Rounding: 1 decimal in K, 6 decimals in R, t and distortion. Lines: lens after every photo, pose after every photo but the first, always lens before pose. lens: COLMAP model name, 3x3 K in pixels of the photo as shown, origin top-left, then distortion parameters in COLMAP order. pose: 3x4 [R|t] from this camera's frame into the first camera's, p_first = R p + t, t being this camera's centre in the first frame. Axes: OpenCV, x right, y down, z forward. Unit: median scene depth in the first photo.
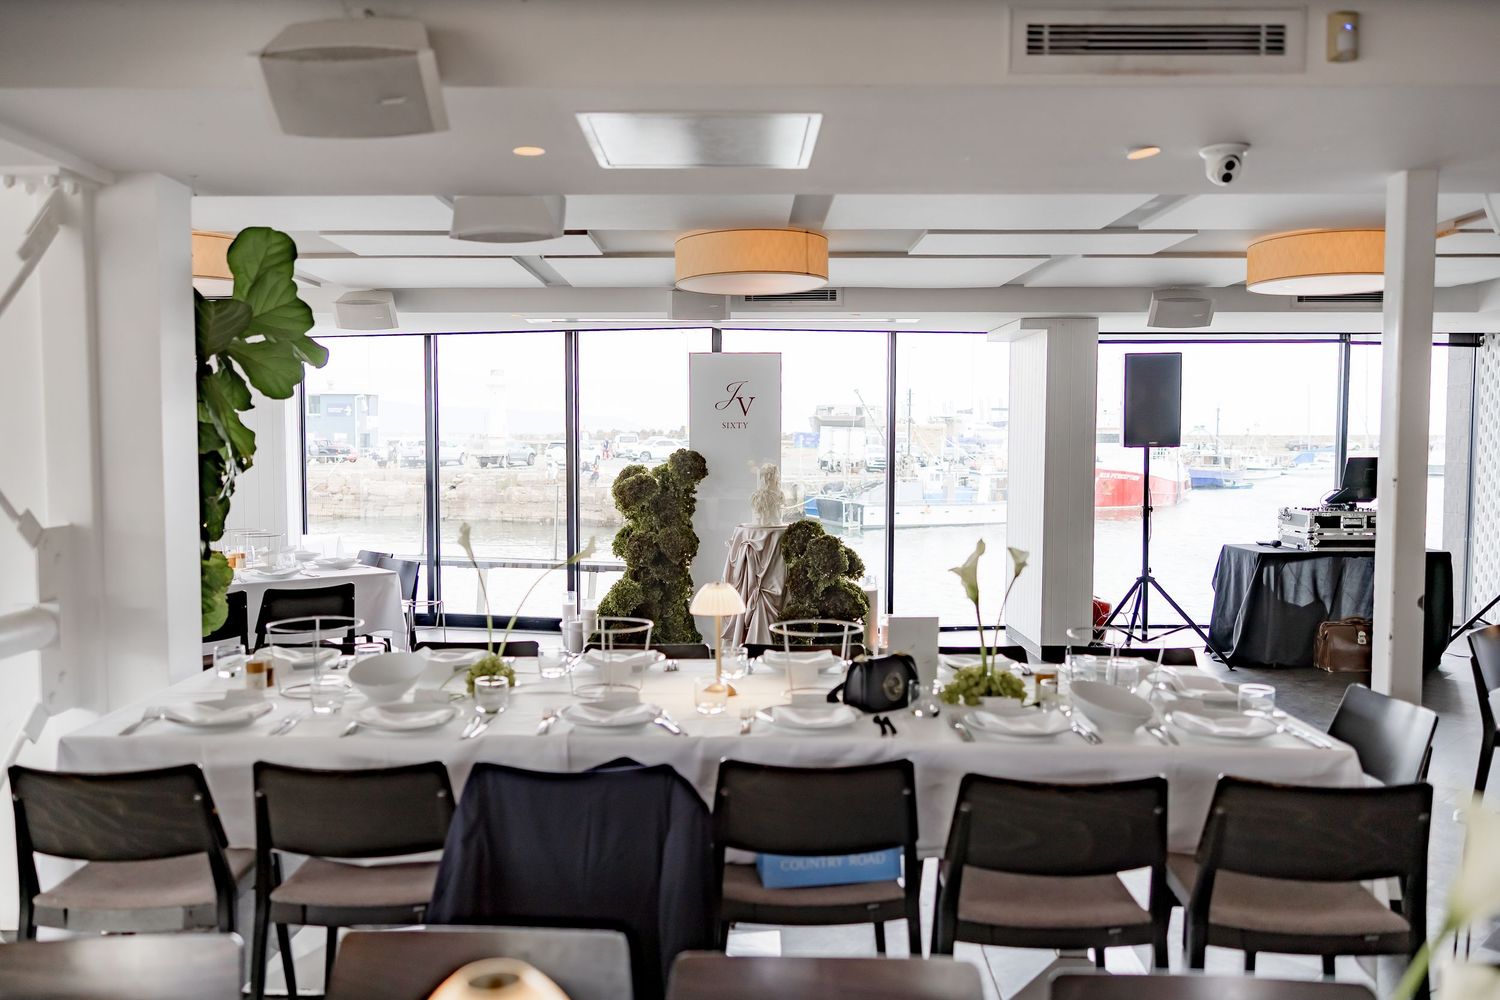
lens RADIAL K [[1234.1, 0, 749.1], [0, 1234.1, 503.5], [0, 0, 1]] dist [-0.000549, 0.010299]
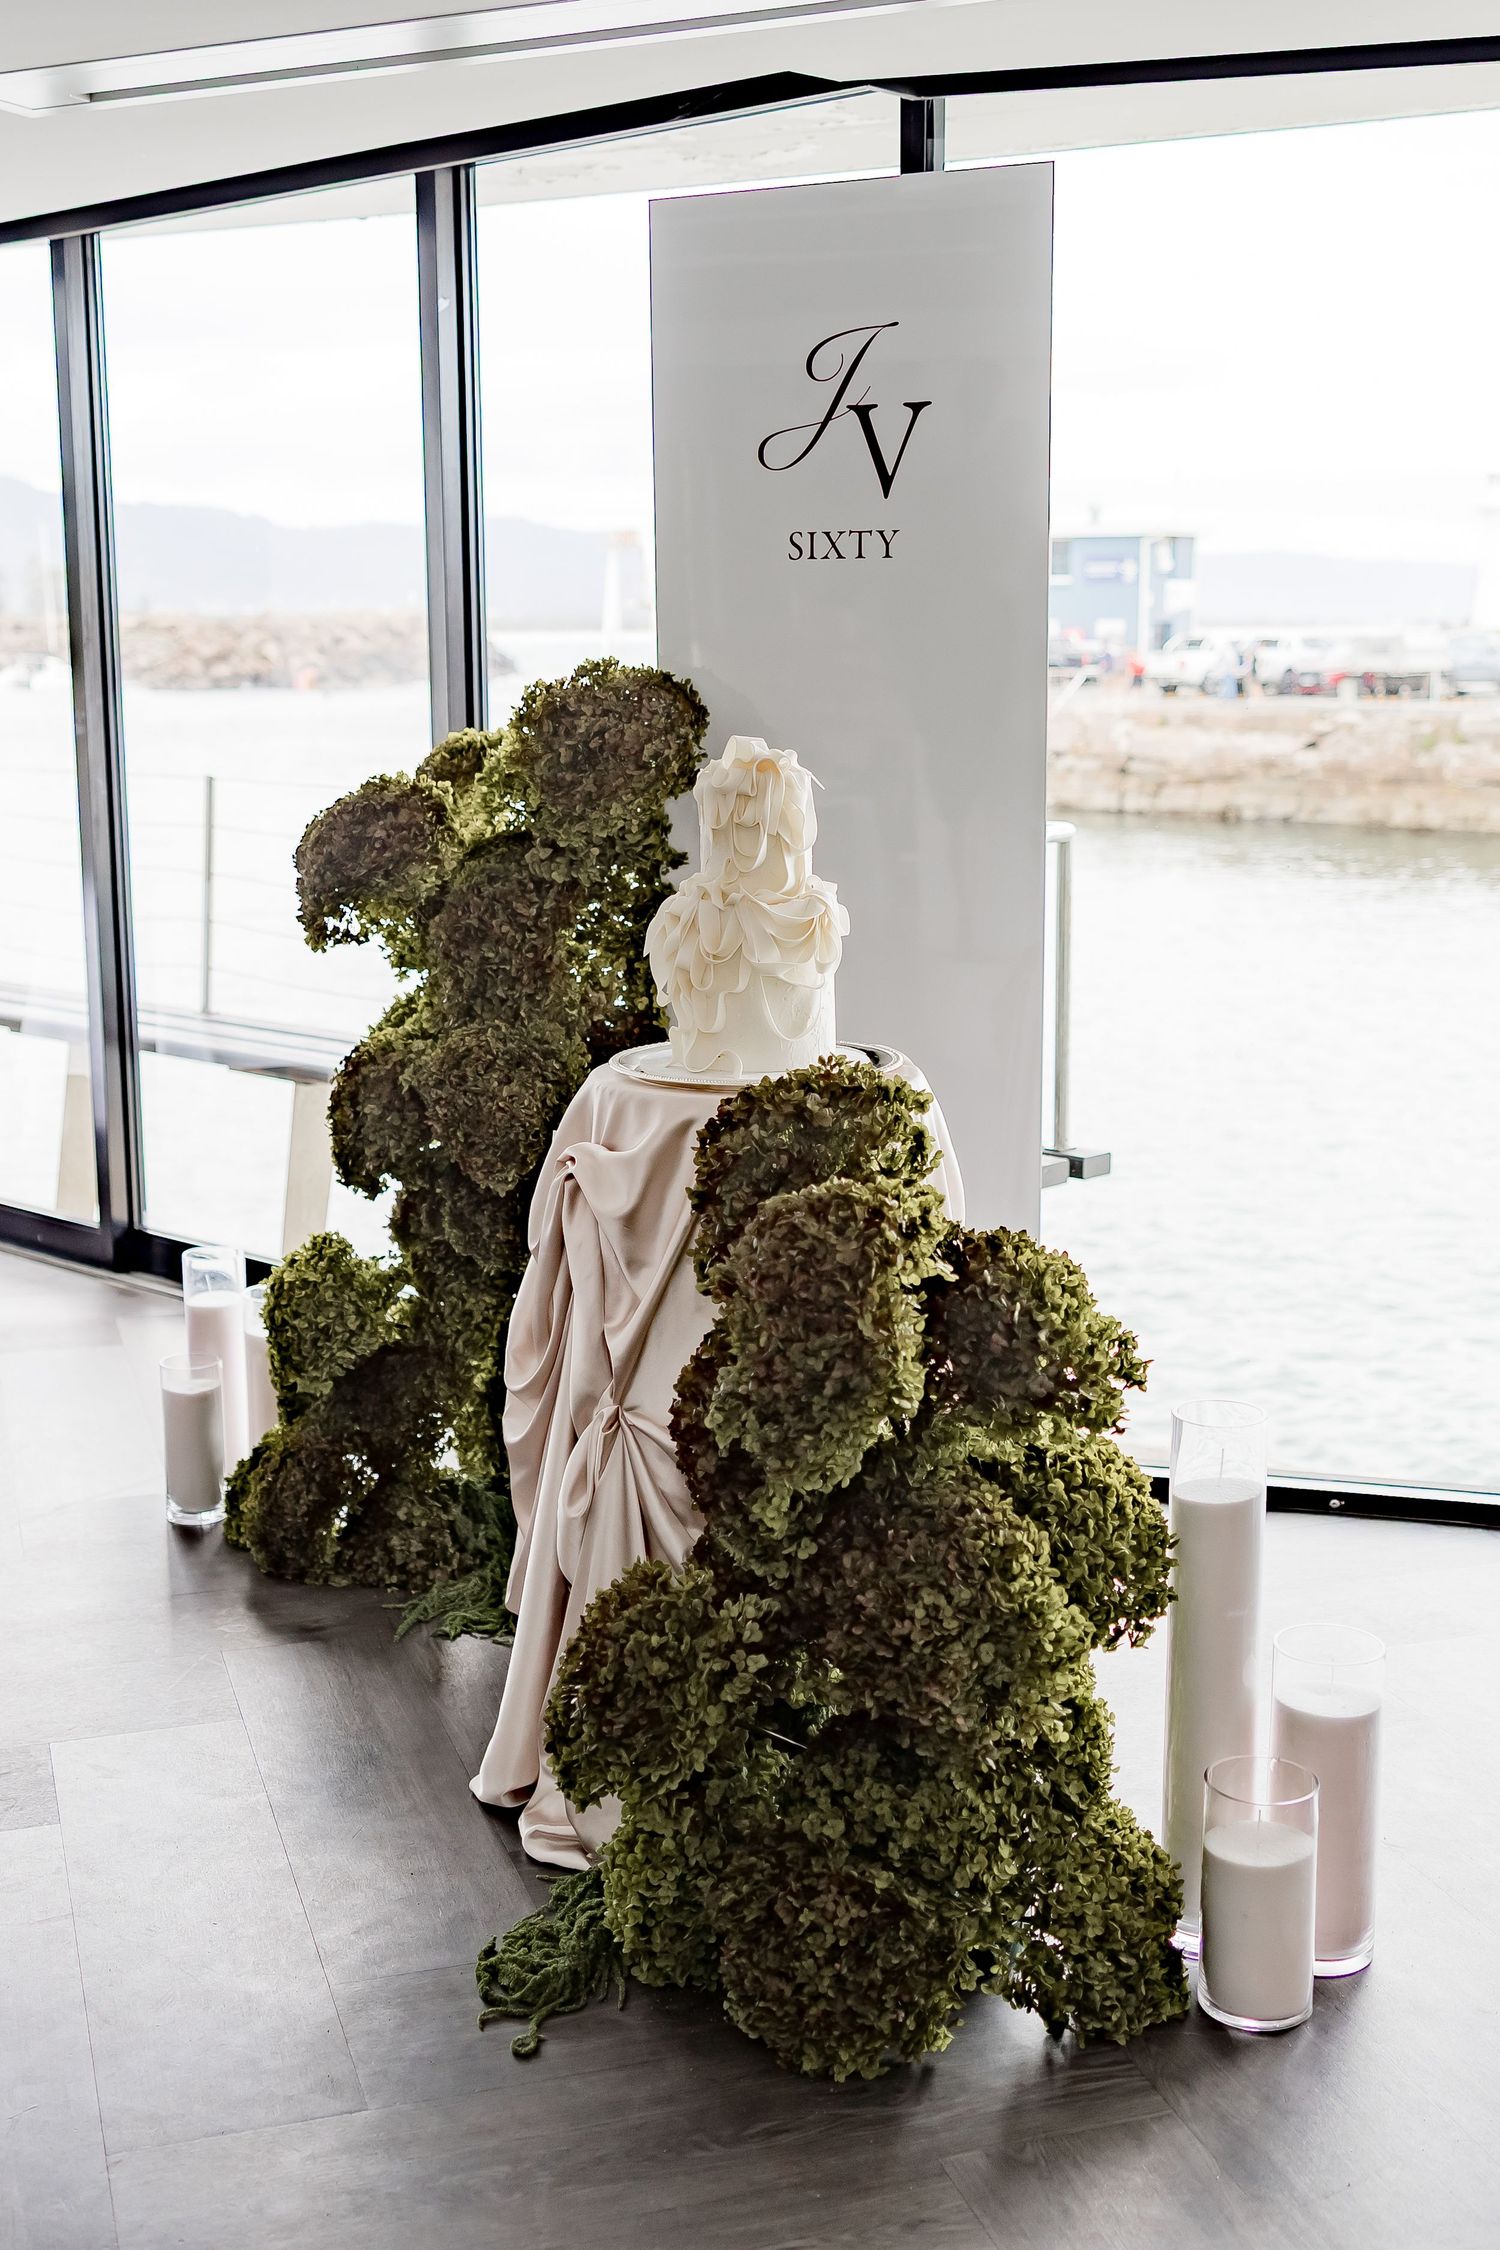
lens RADIAL K [[2644.6, 0, 755.7], [0, 2644.6, 1126.8], [0, 0, 1]] dist [0.001535, 0.000000]
pose [[0.886123, 0.081198, -0.456282, 0.188405], [-0.020340, 0.990397, 0.136746, -0.026897], [0.463004, -0.111893, 0.879265, 0.590885]]
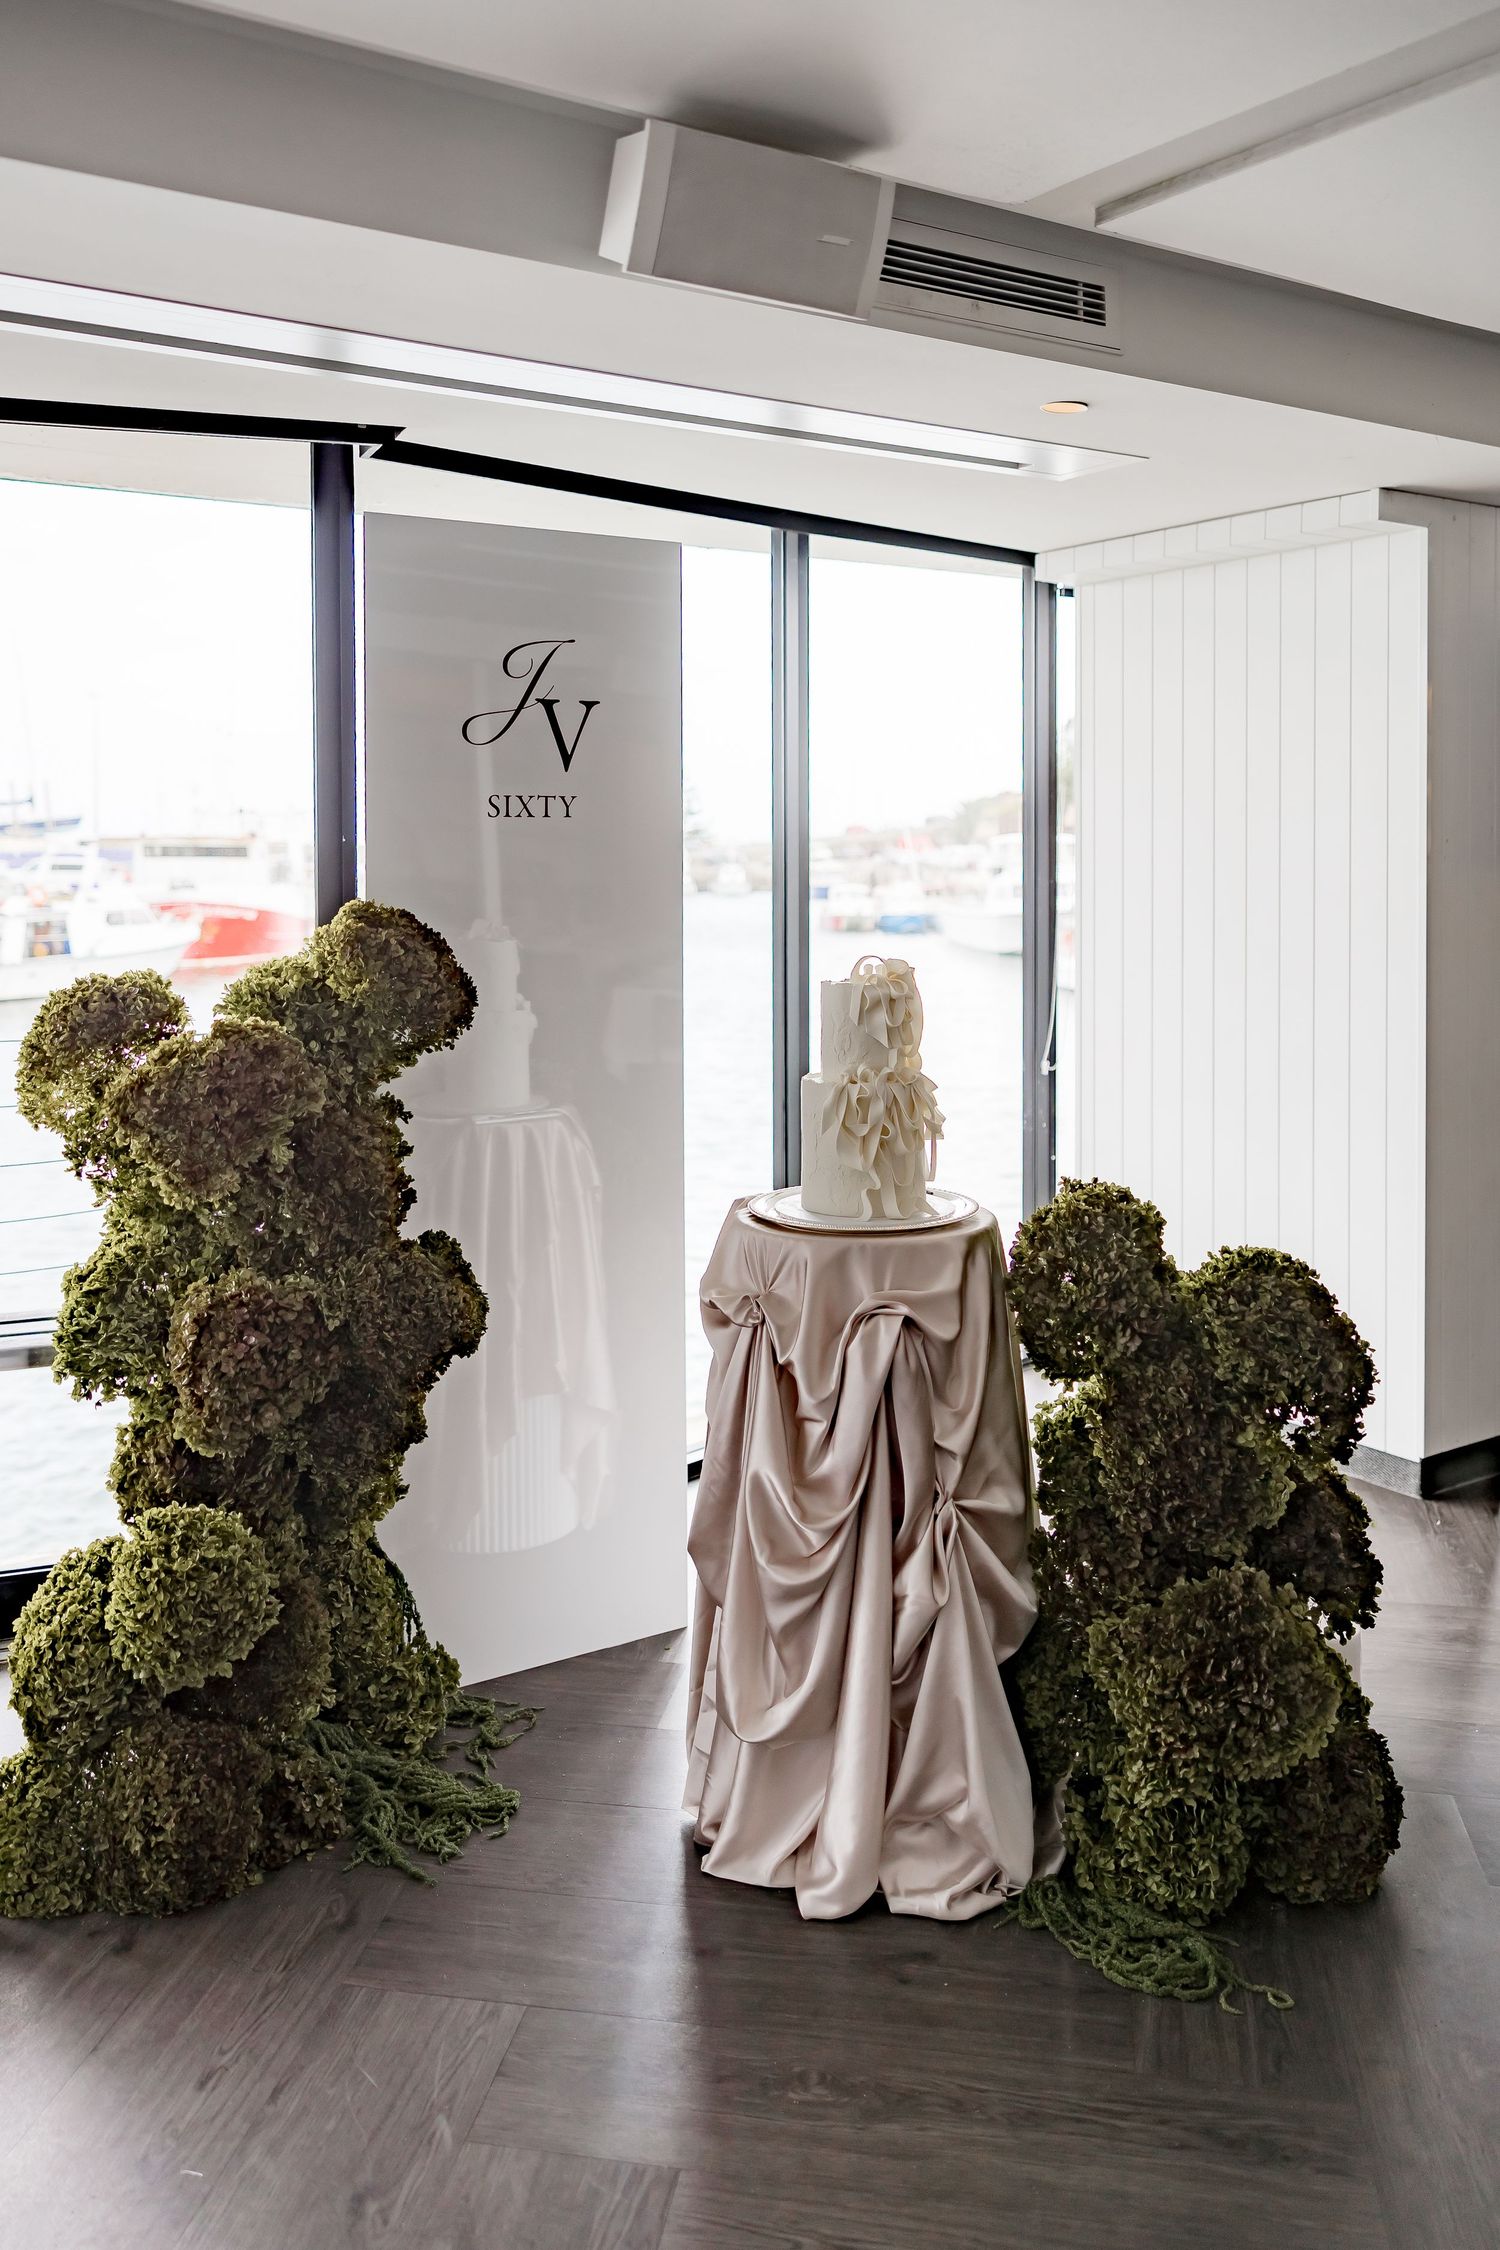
lens RADIAL K [[1860.0, 0, 727.0], [0, 1860.0, 881.6], [0, 0, 1]] dist [-0.009410, 0.014074]
pose [[0.830020, -0.017562, 0.557457, -0.197130], [0.037807, 0.998977, -0.024820, -0.036451], [-0.556451, 0.041676, 0.829835, 0.654602]]
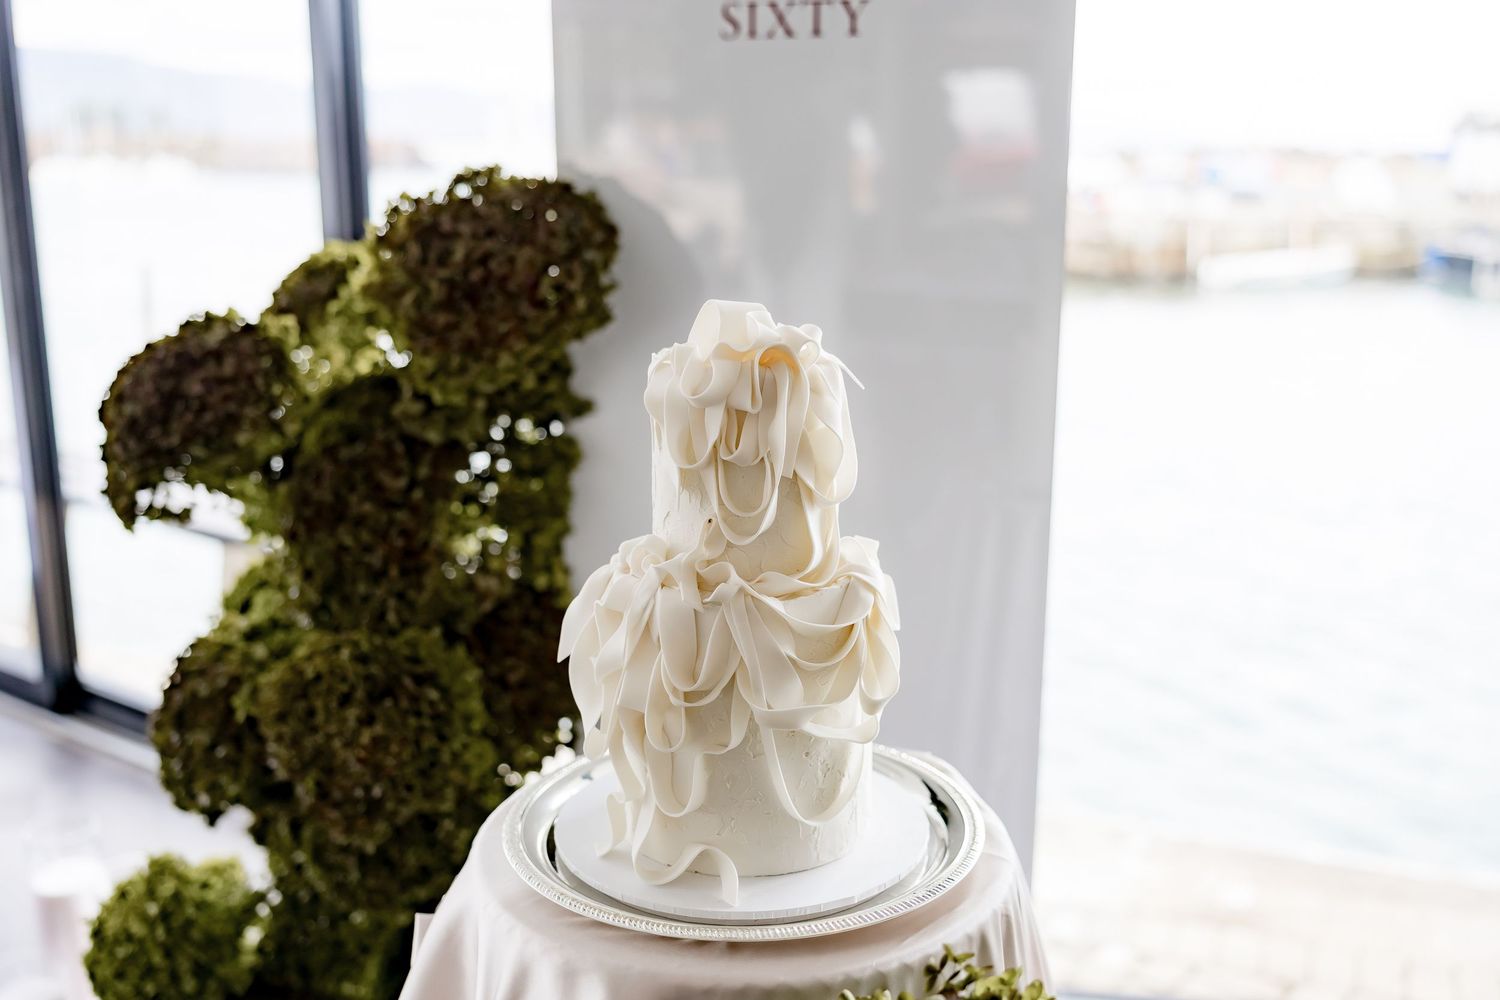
lens RADIAL K [[1498.6, 0, 752.1], [0, 1498.6, 497.4], [0, 0, 1]] dist [0.000976, 0.000000]
pose [[0.930934, 0.085142, -0.355122, 0.059502], [-0.022909, 0.984142, 0.175897, -0.035960], [0.364467, -0.155613, 0.918122, 0.809317]]
